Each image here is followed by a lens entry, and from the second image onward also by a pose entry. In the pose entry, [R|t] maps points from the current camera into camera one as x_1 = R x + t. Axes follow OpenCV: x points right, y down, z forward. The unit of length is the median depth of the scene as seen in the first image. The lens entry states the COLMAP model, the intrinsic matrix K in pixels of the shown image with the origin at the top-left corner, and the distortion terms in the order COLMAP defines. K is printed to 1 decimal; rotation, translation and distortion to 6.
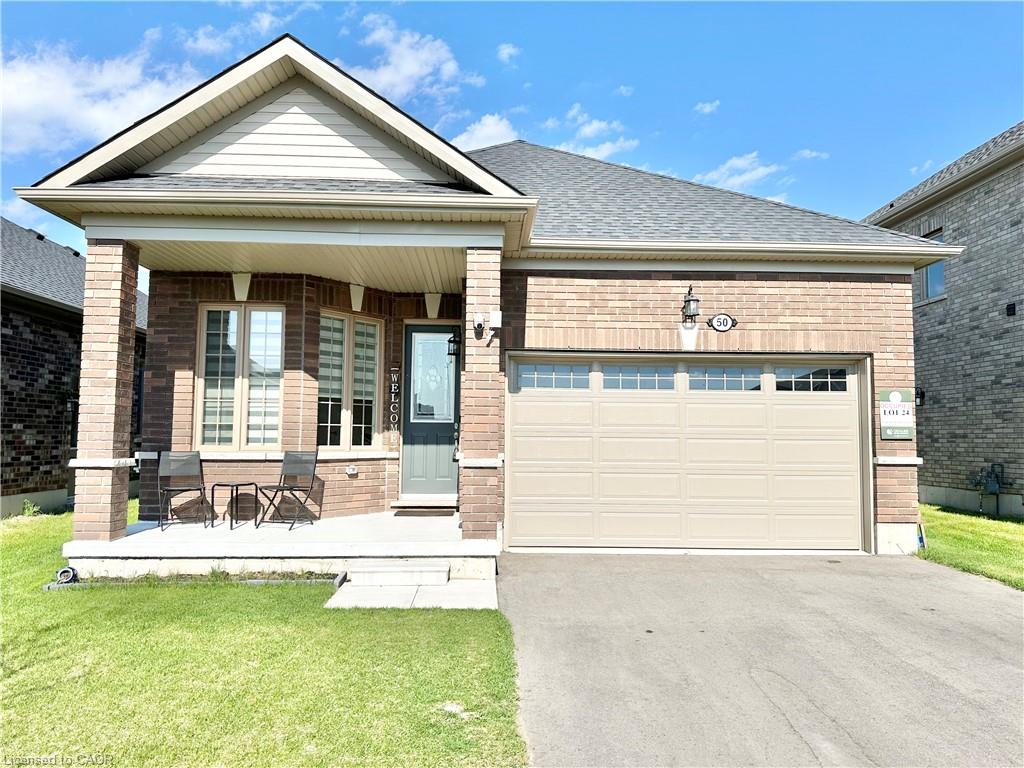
lens RADIAL K [[710.0, 0, 528.4], [0, 710.0, 383.5], [0, 0, 1]] dist [0.046835, -0.053420]
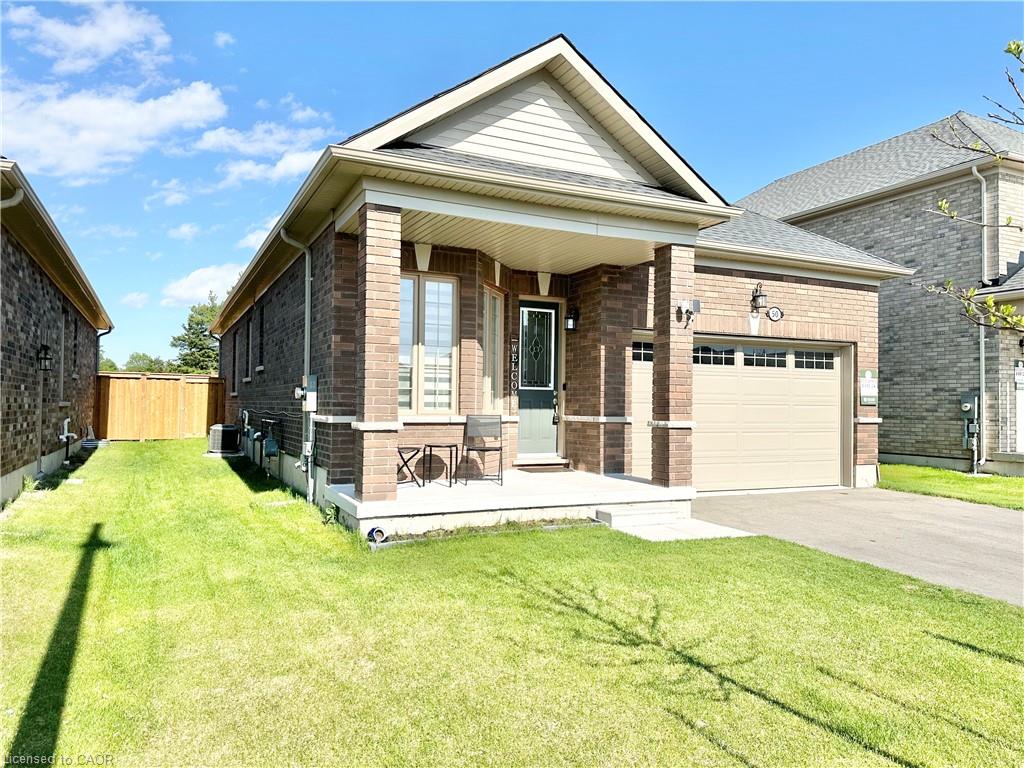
lens RADIAL K [[710.0, 0, 493.4], [0, 710.0, 388.0], [0, 0, 1]] dist [0.046835, -0.053420]
pose [[0.923692, 0.010448, 0.382993, -0.690430], [-0.029838, 0.998554, 0.044722, 0.005019], [-0.381972, -0.052737, 0.922668, 0.000656]]
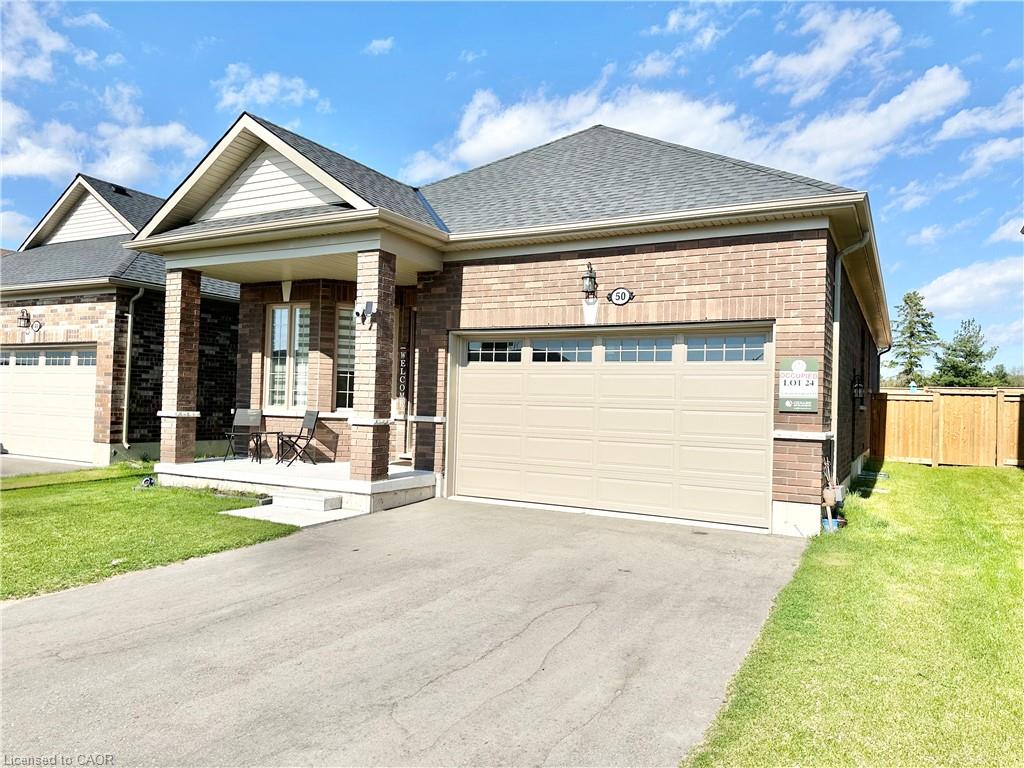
lens RADIAL K [[710.0, 0, 512.2], [0, 710.0, 387.0], [0, 0, 1]] dist [0.046835, -0.053420]
pose [[0.864271, 0.004640, -0.503005, 0.656884], [0.016651, 0.999146, 0.037827, 0.004479], [0.502751, -0.041069, 0.863455, 0.025098]]
